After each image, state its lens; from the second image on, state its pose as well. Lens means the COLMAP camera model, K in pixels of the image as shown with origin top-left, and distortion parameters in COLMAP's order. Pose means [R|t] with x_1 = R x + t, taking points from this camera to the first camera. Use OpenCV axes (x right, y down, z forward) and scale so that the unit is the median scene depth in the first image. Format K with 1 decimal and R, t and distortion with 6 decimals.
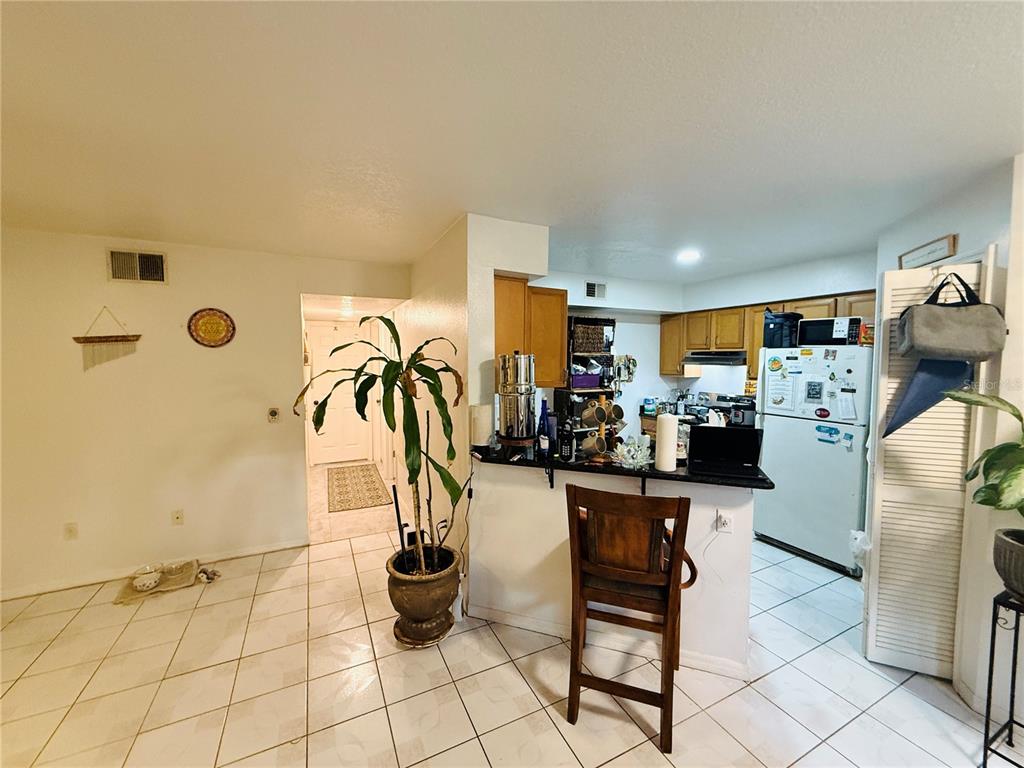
lens RADIAL K [[410.1, 0, 510.0], [0, 410.1, 382.3], [0, 0, 1]] dist [0.002394, 0.000264]
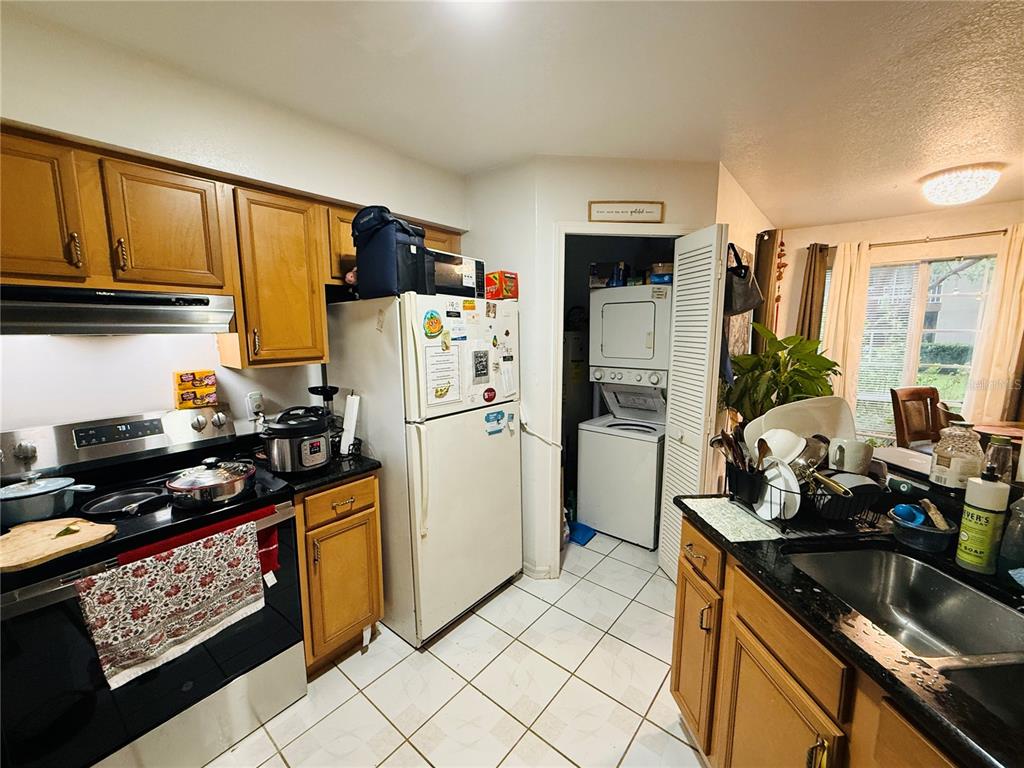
lens RADIAL K [[410.1, 0, 505.2], [0, 410.1, 385.0], [0, 0, 1]] dist [0.002394, 0.000264]
pose [[-0.402664, -0.124336, 0.906864, 0.113947], [0.060855, 0.984903, 0.162056, -0.049387], [-0.913323, 0.120441, -0.389019, 1.163140]]
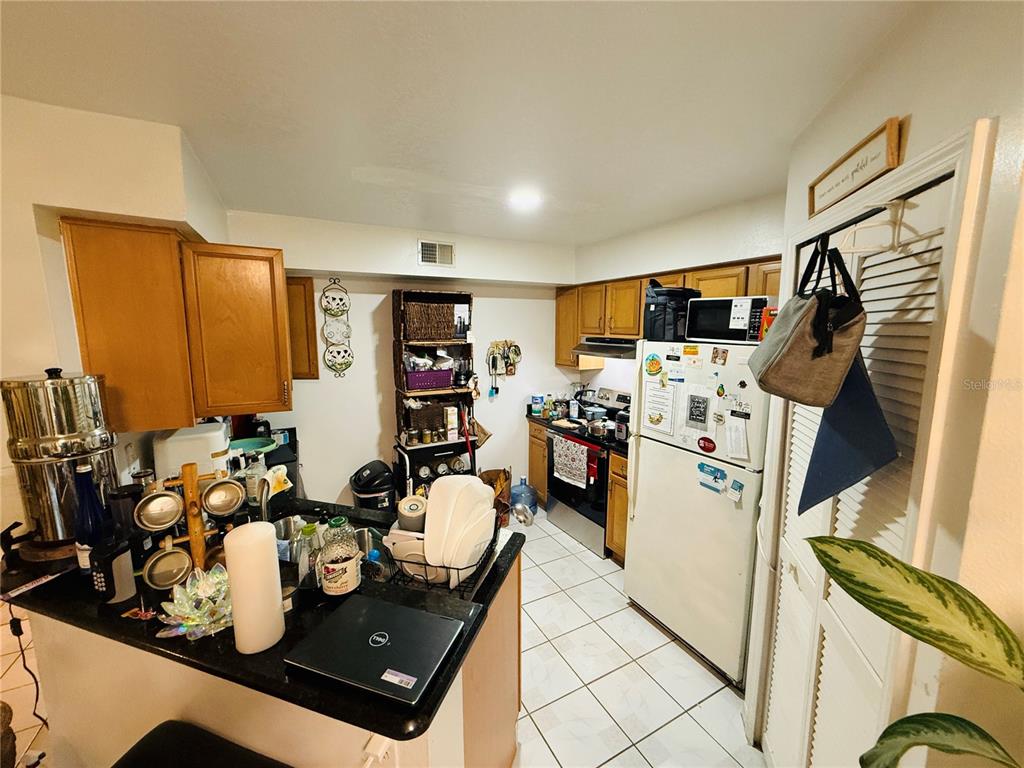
lens RADIAL K [[410.1, 0, 508.9], [0, 410.1, 383.0], [0, 0, 1]] dist [0.002394, 0.000264]
pose [[0.999627, -0.003718, 0.027071, 0.400068], [0.001611, 0.996996, 0.077437, -0.069621], [-0.027278, -0.077365, 0.996630, 0.340155]]
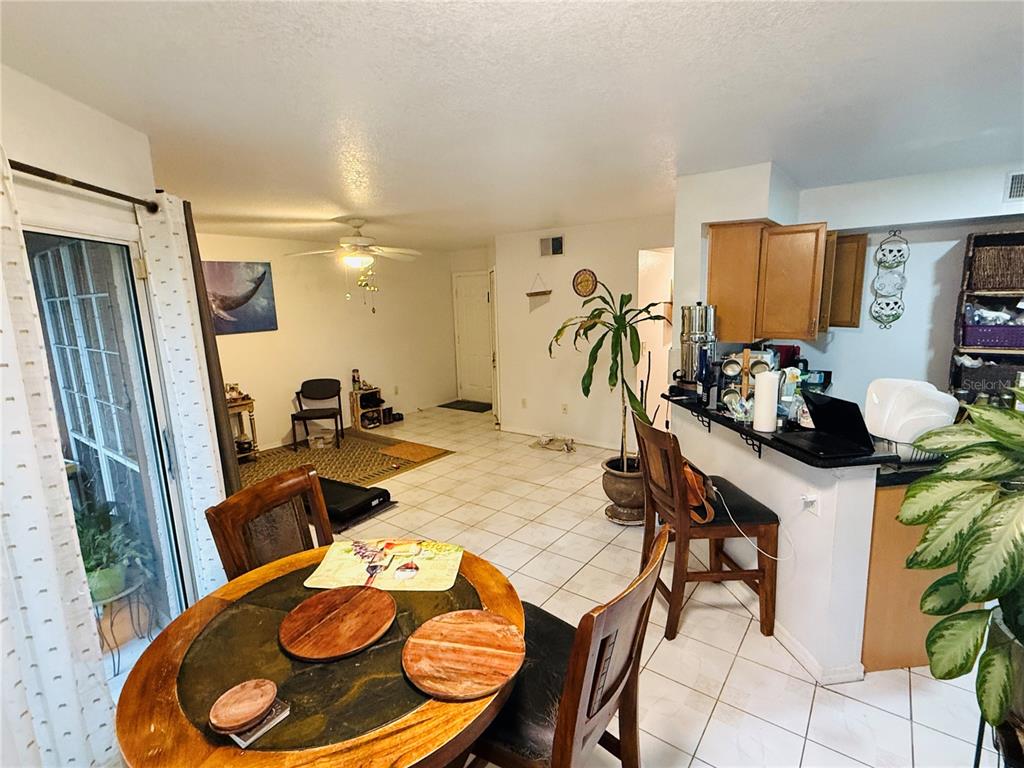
lens RADIAL K [[502.7, 0, 509.4], [0, 502.7, 382.8], [0, 0, 1]] dist [0.001714, 0.001326]
pose [[0.454821, 0.138278, -0.879782, 0.695842], [-0.025704, 0.989499, 0.142234, -0.029715], [0.890212, -0.042077, 0.453599, -0.036242]]
